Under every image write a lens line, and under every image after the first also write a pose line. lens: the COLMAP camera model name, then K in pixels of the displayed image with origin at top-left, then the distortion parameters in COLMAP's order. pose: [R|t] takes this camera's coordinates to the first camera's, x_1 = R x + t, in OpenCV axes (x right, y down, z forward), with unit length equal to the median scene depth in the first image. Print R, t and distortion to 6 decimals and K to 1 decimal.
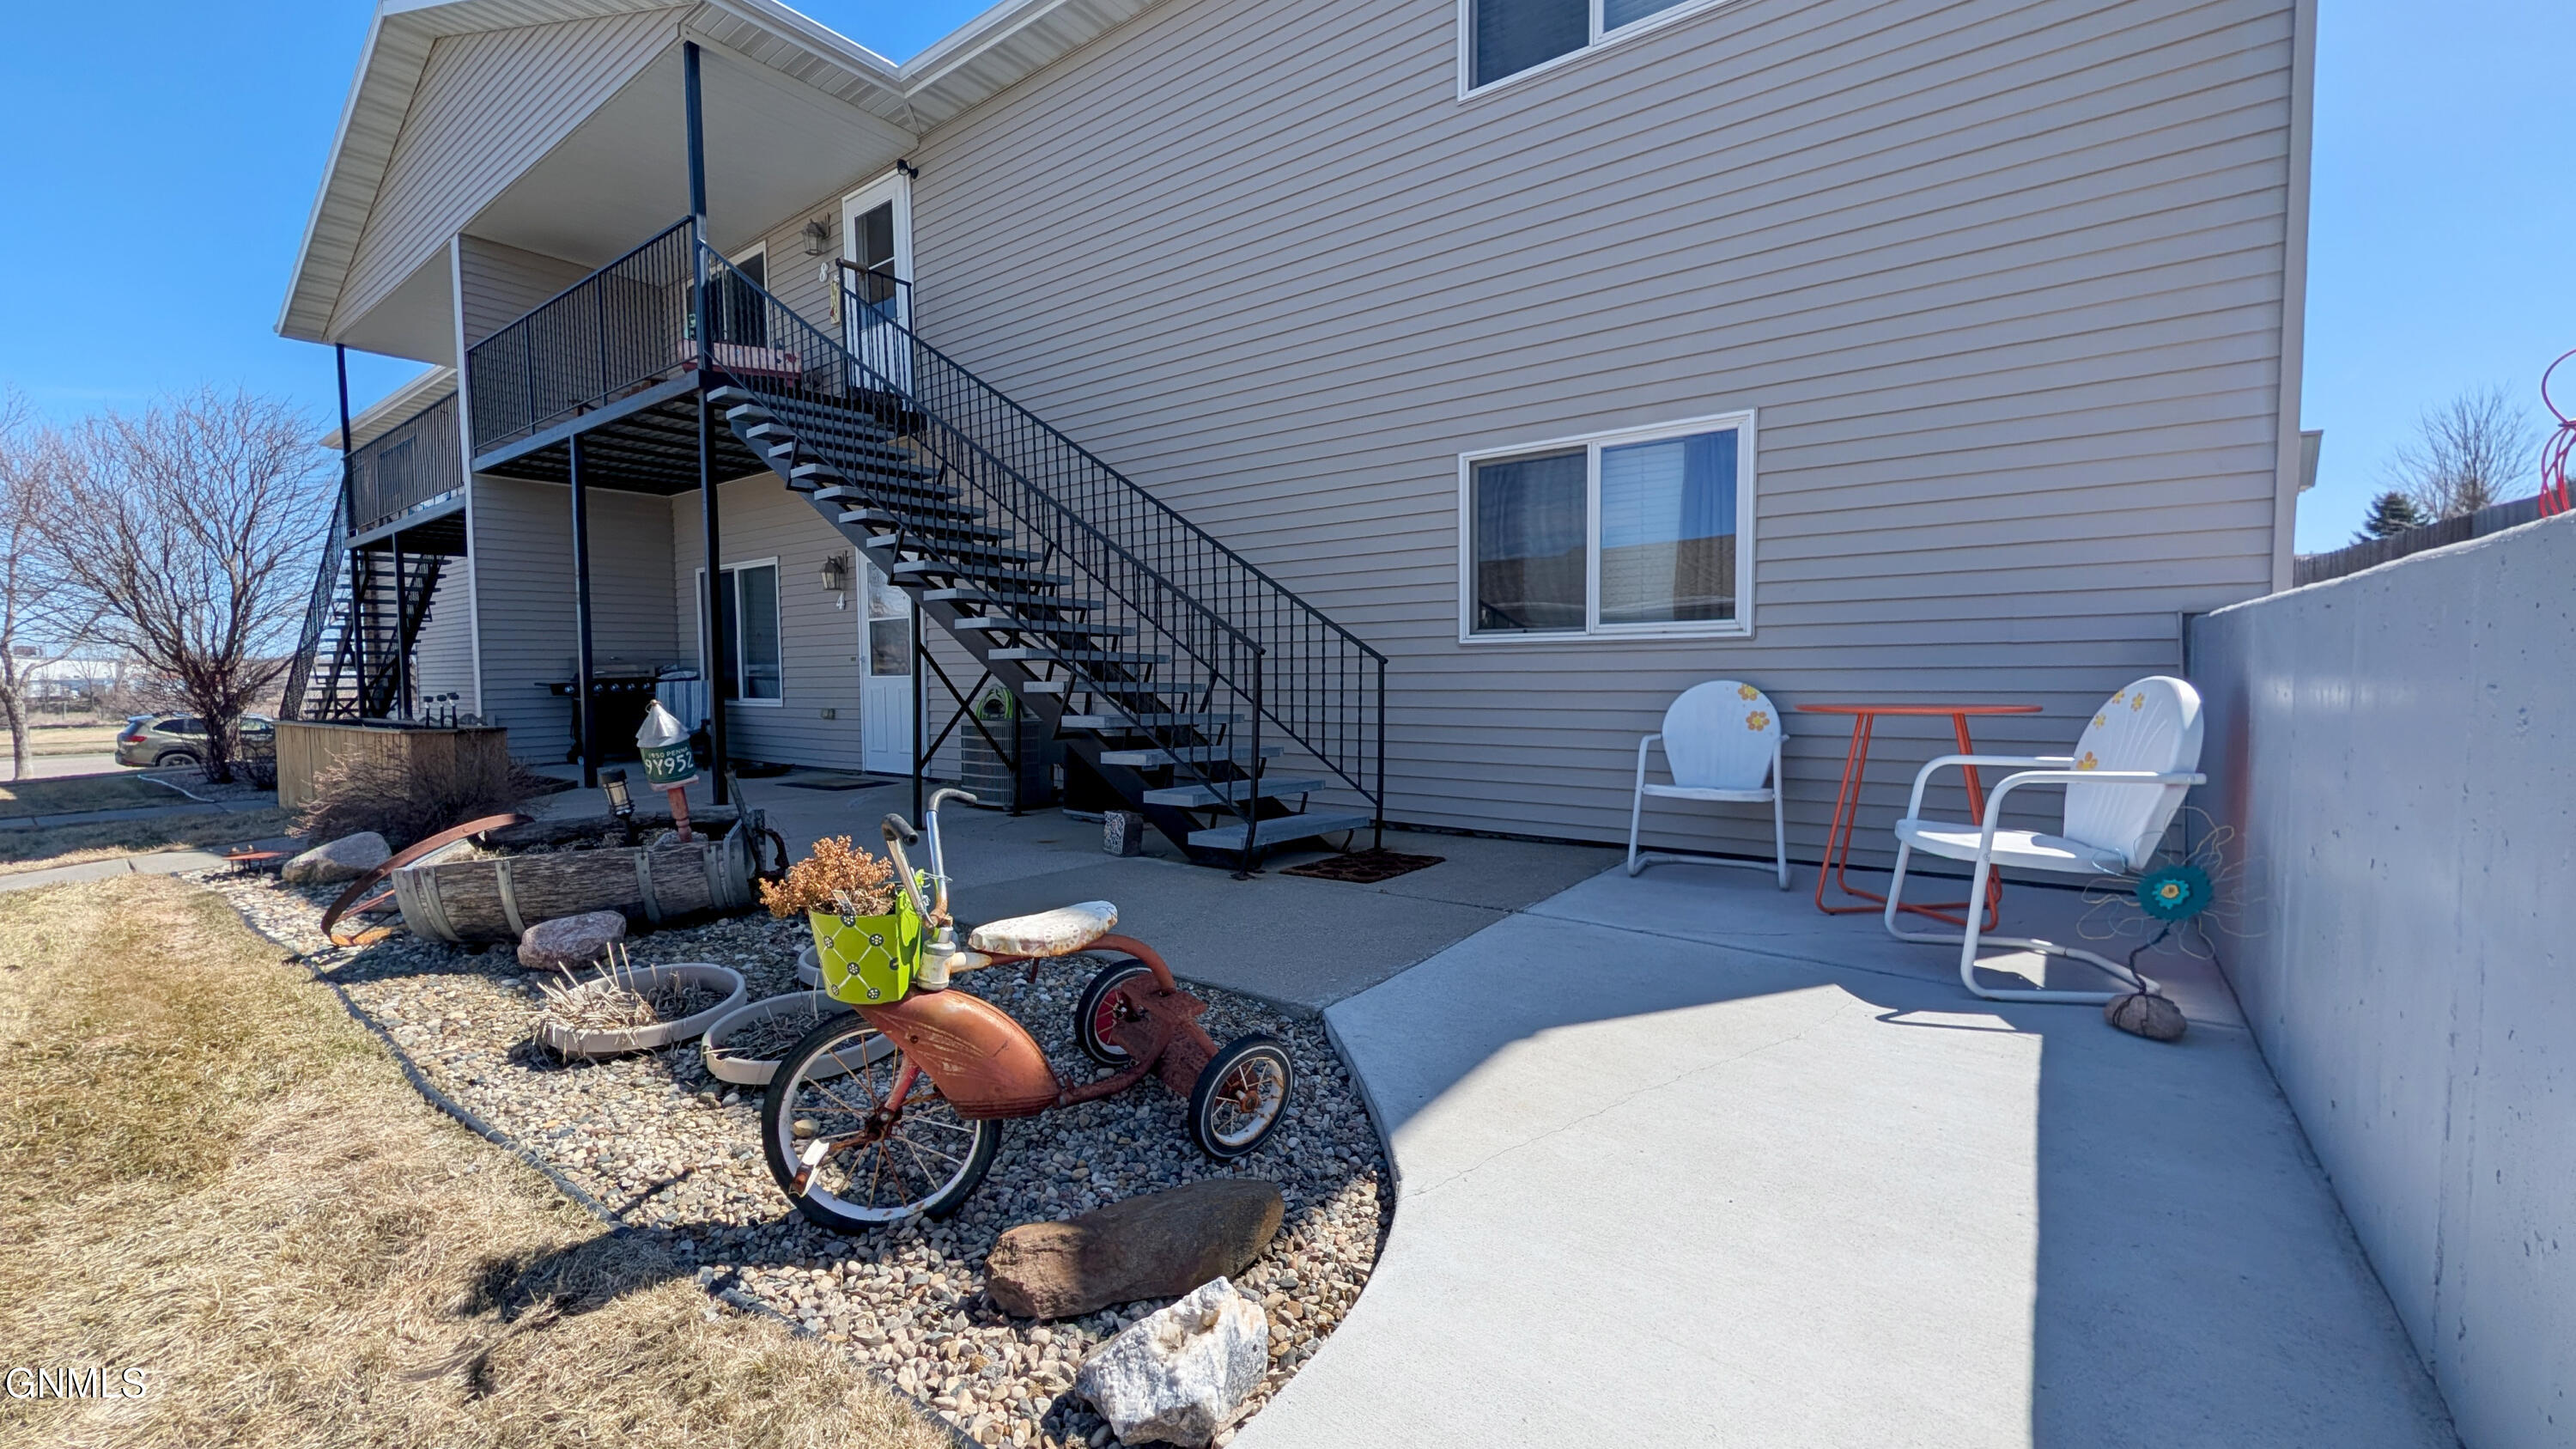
lens RADIAL K [[988.5, 0, 1285.6], [0, 988.5, 724.0], [0, 0, 1]] dist [0.000310, 0.000054]
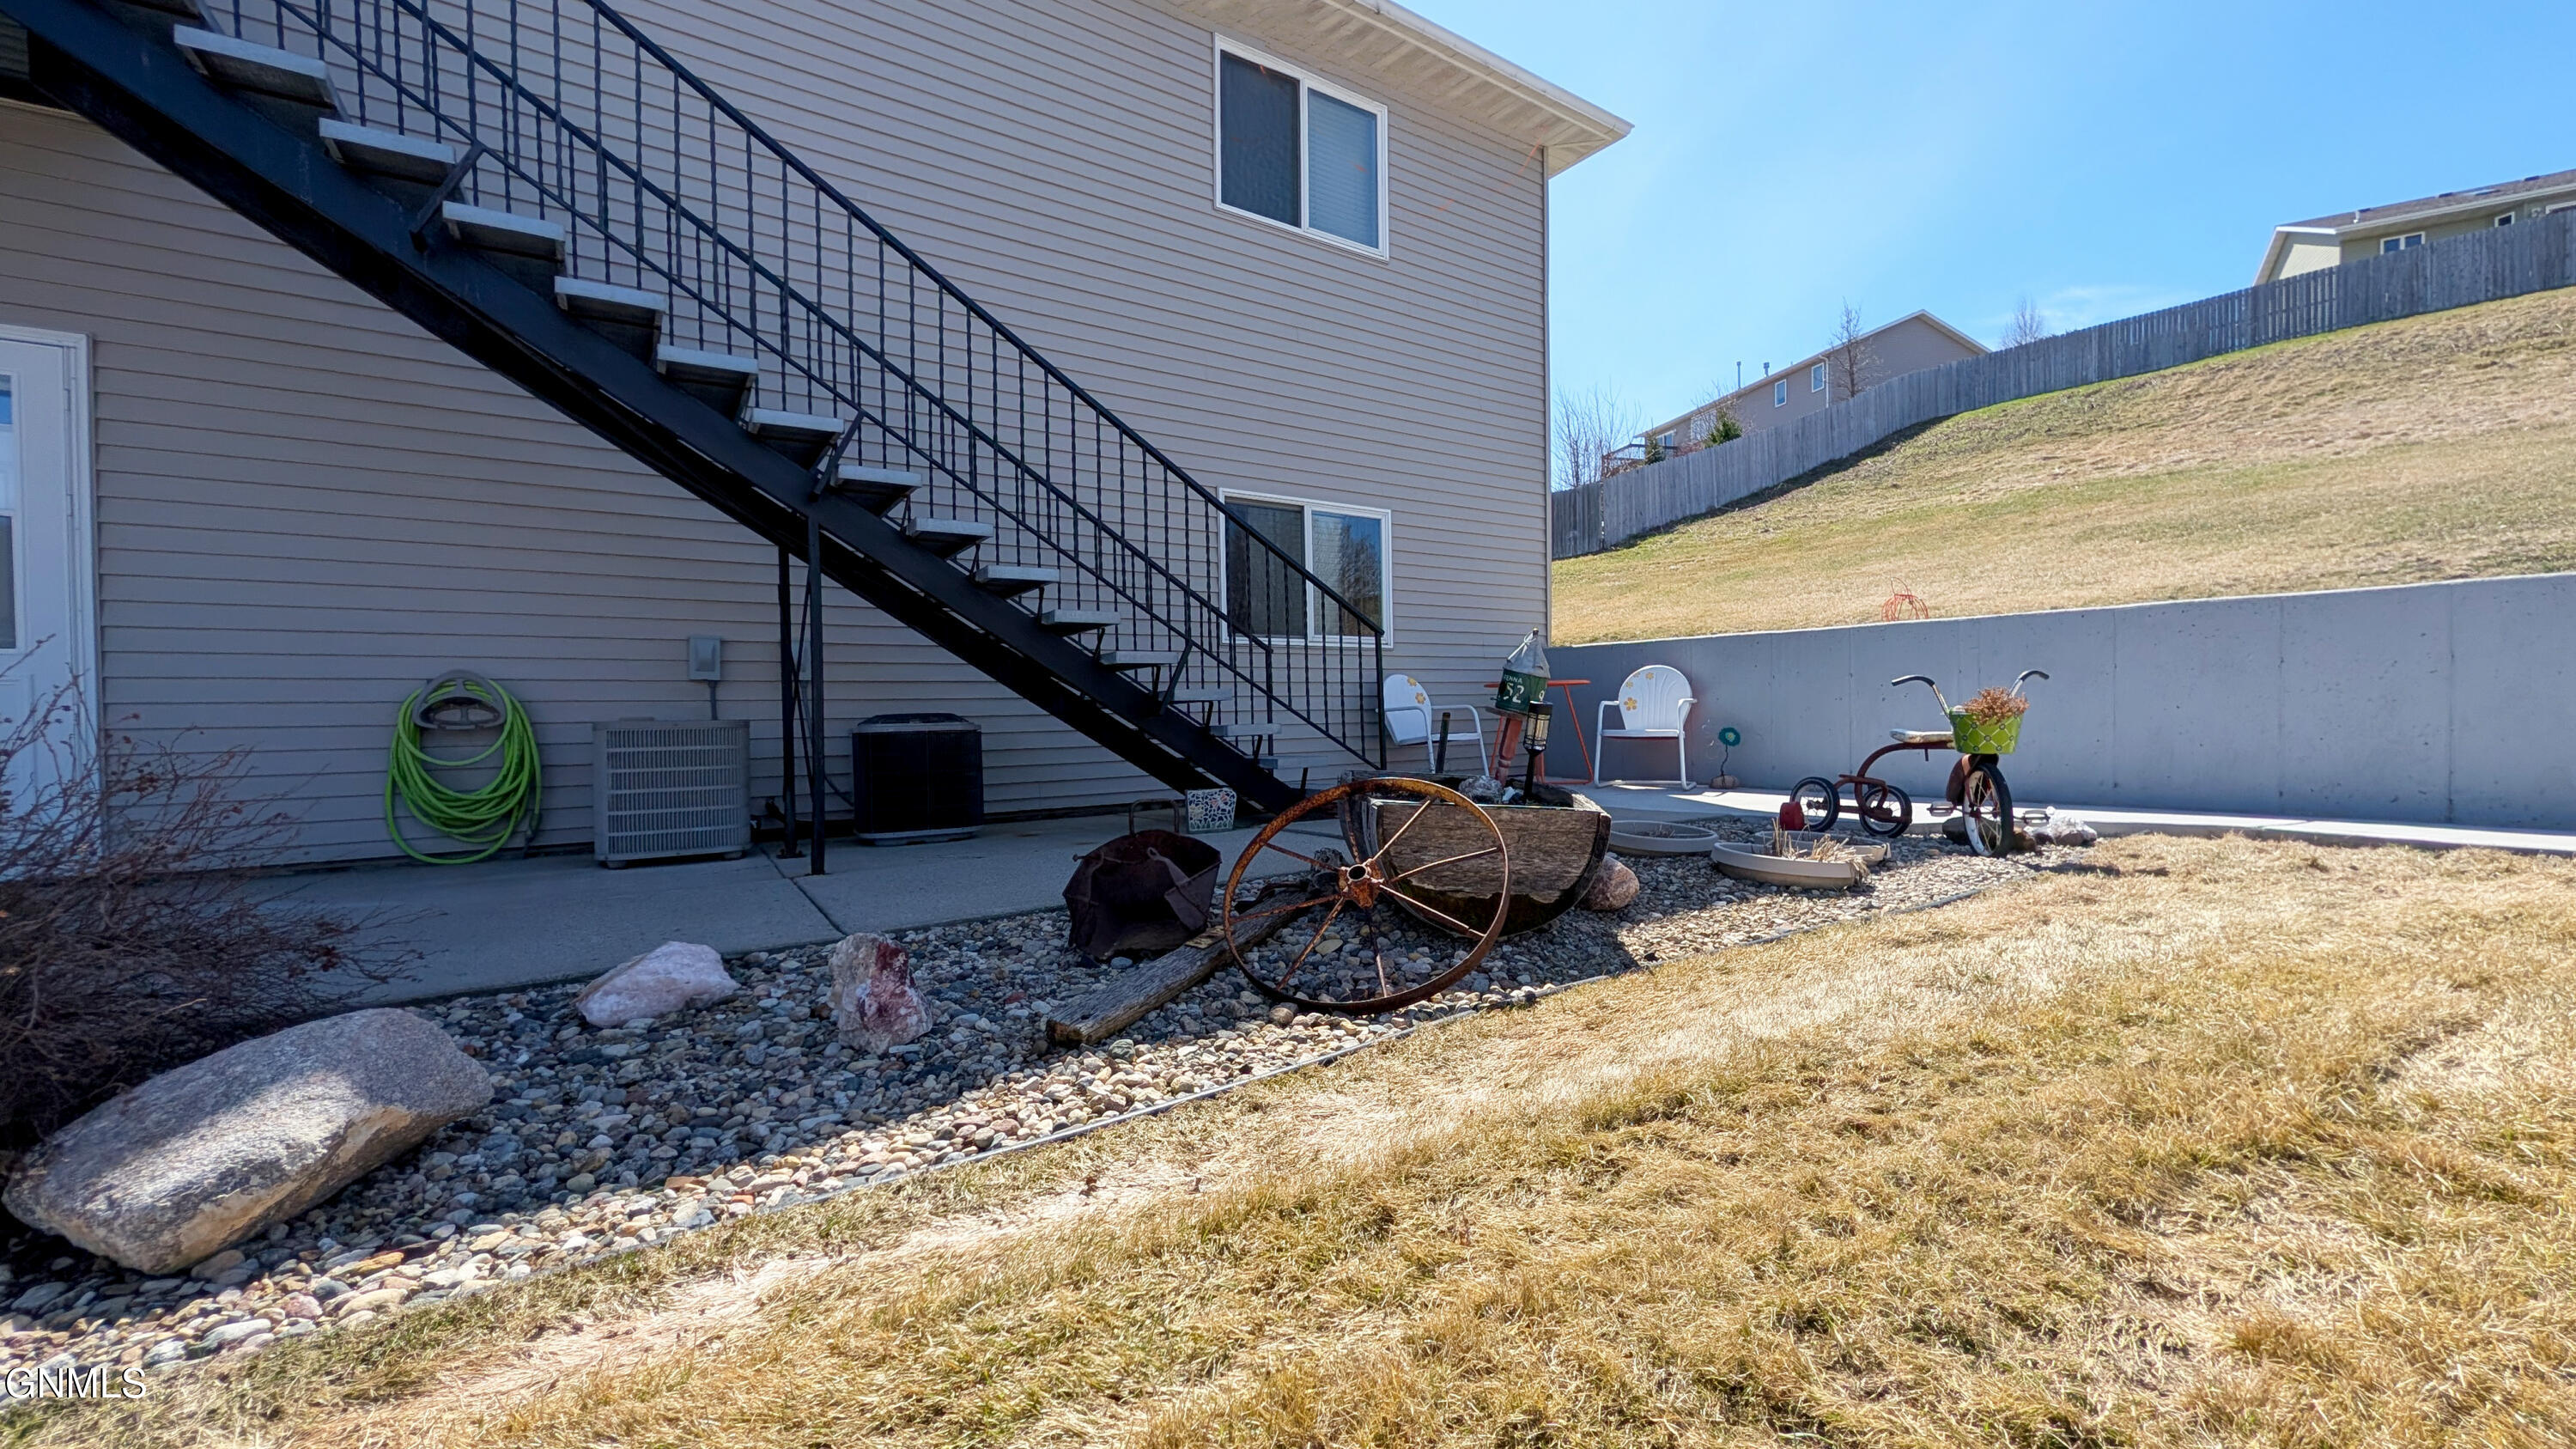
lens RADIAL K [[988.5, 0, 1285.6], [0, 988.5, 724.0], [0, 0, 1]] dist [0.000310, 0.000054]
pose [[0.336511, -0.013973, 0.941576, -0.940495], [0.061238, 0.998098, -0.007074, 0.032036], [-0.939686, 0.060041, 0.336726, 0.521323]]
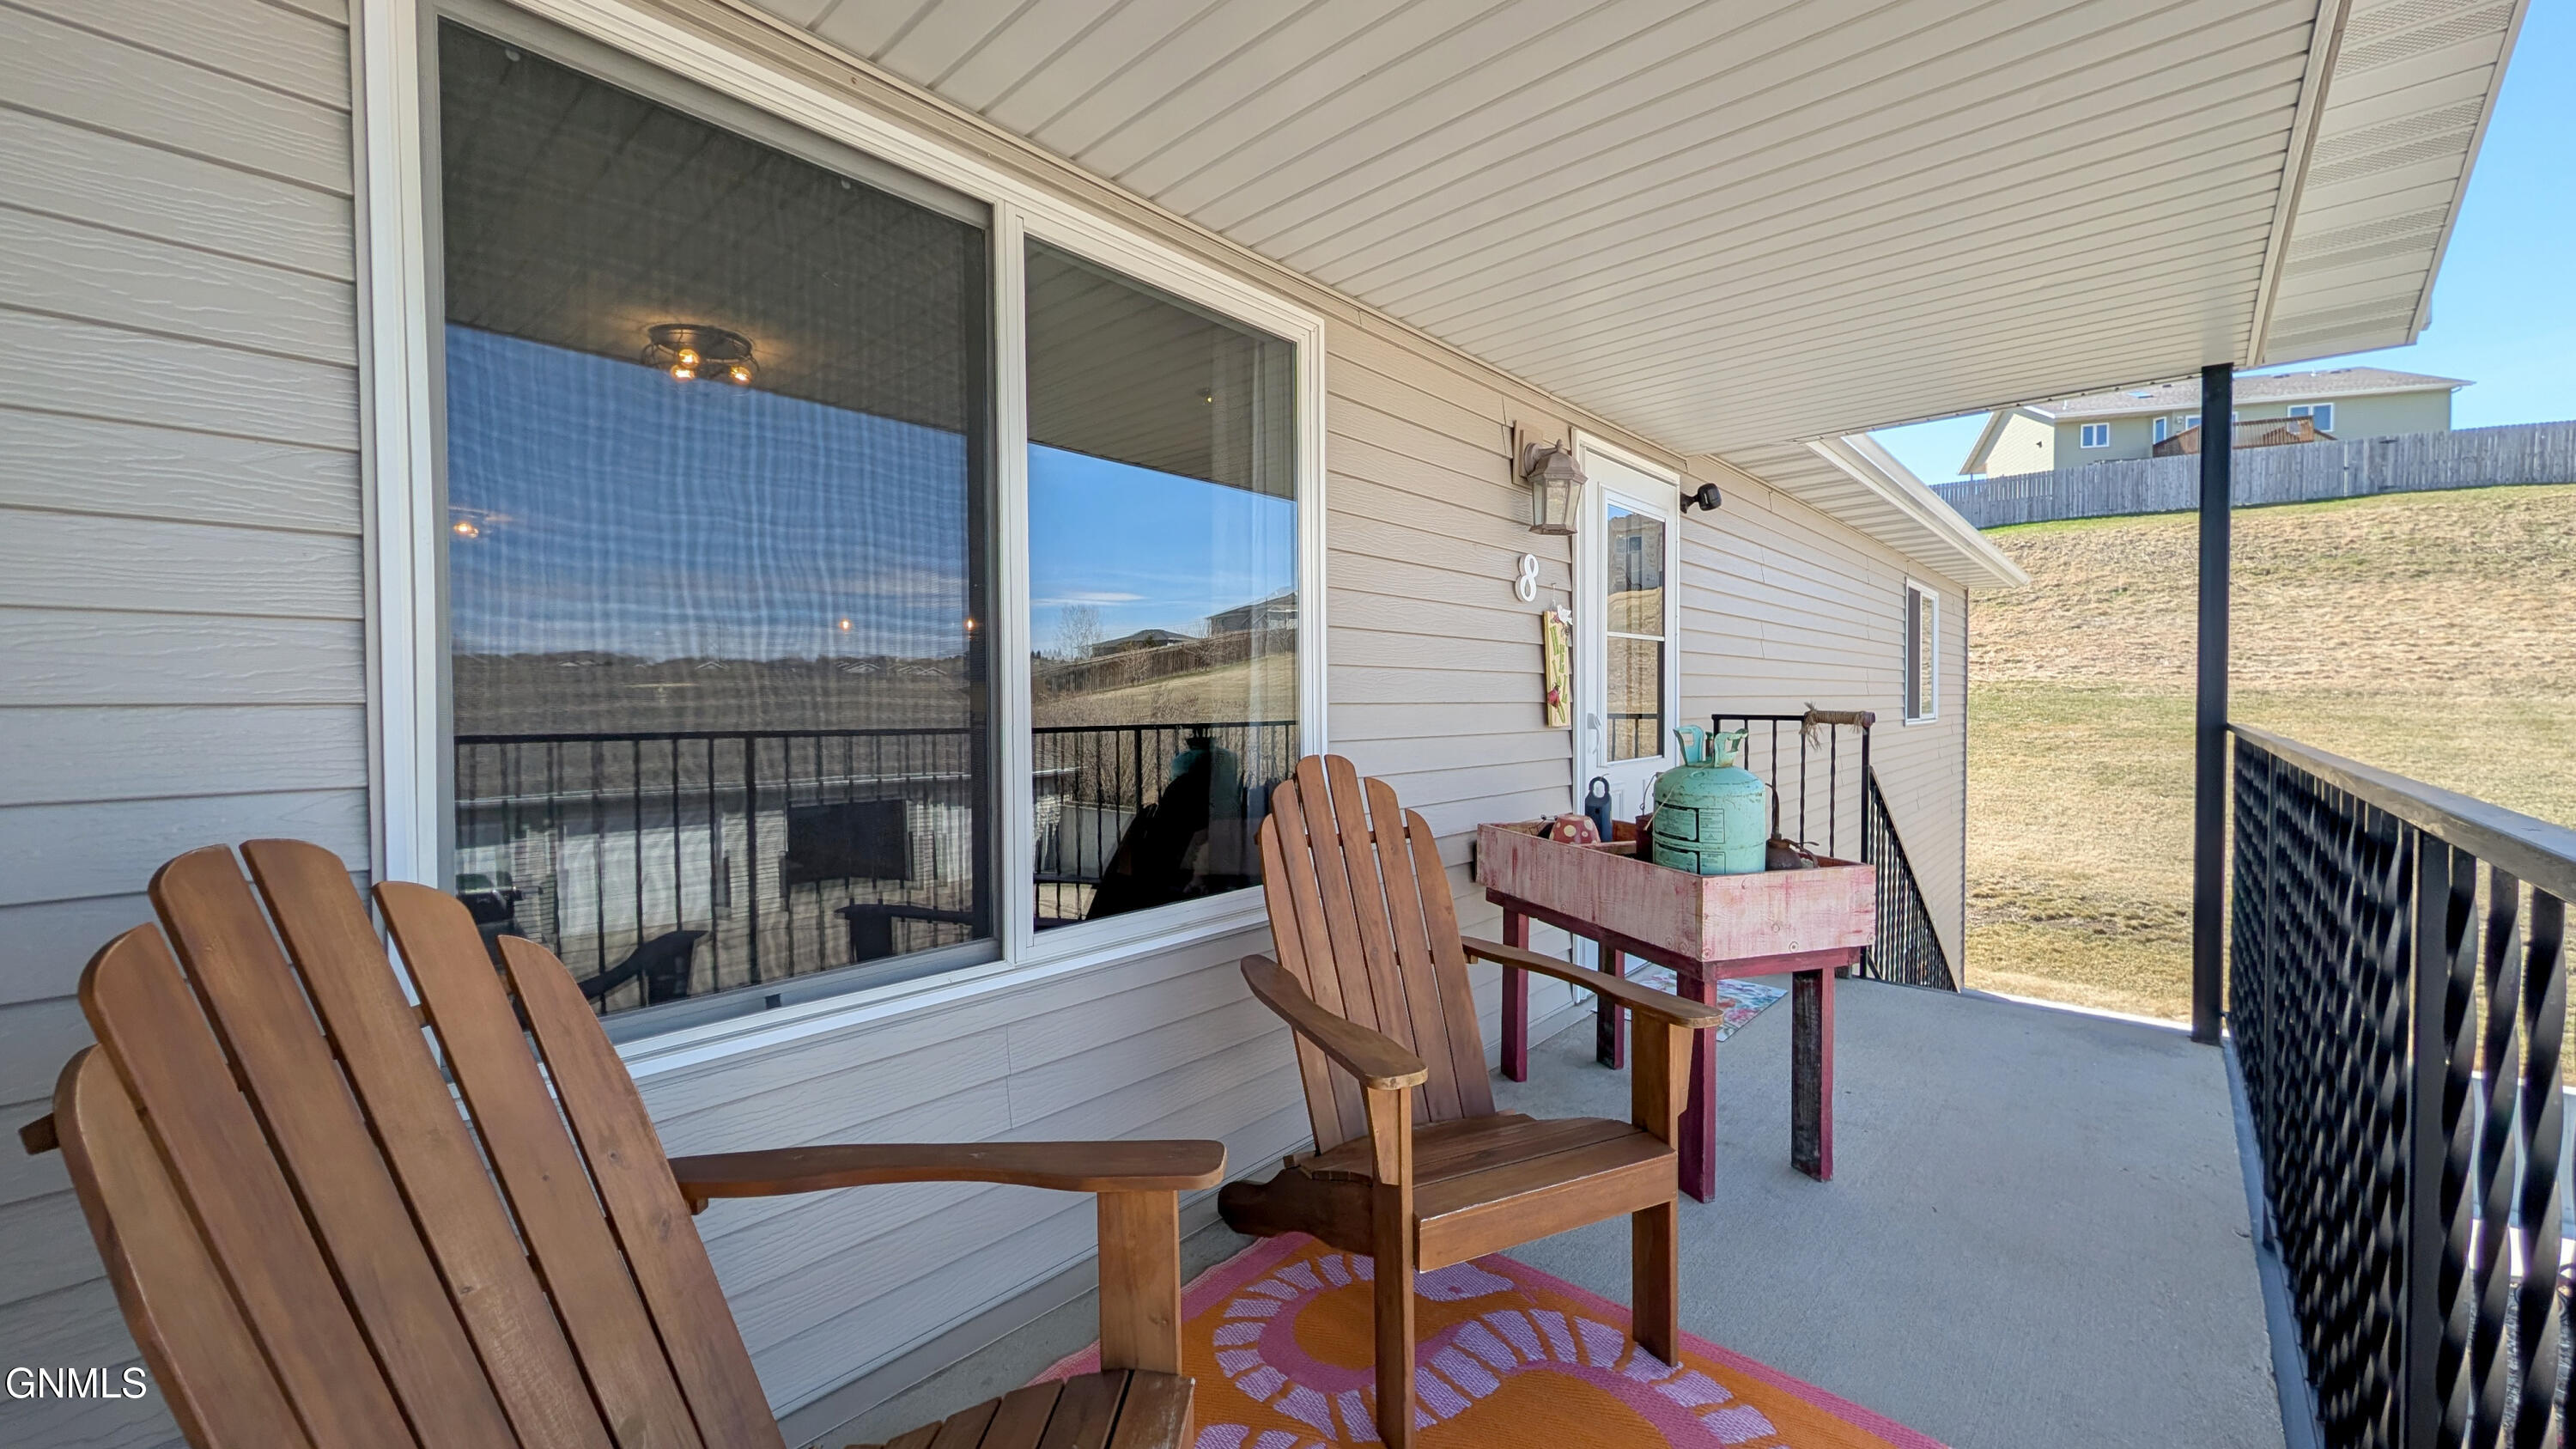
lens RADIAL K [[976.1, 0, 1291.5], [0, 976.1, 726.8], [0, 0, 1]] dist [-0.001048, -0.000095]
pose [[0.106174, -0.015280, 0.994230, -1.379531], [0.057381, 0.998310, 0.009215, -0.675389], [-0.992691, 0.056071, 0.106871, 1.735525]]
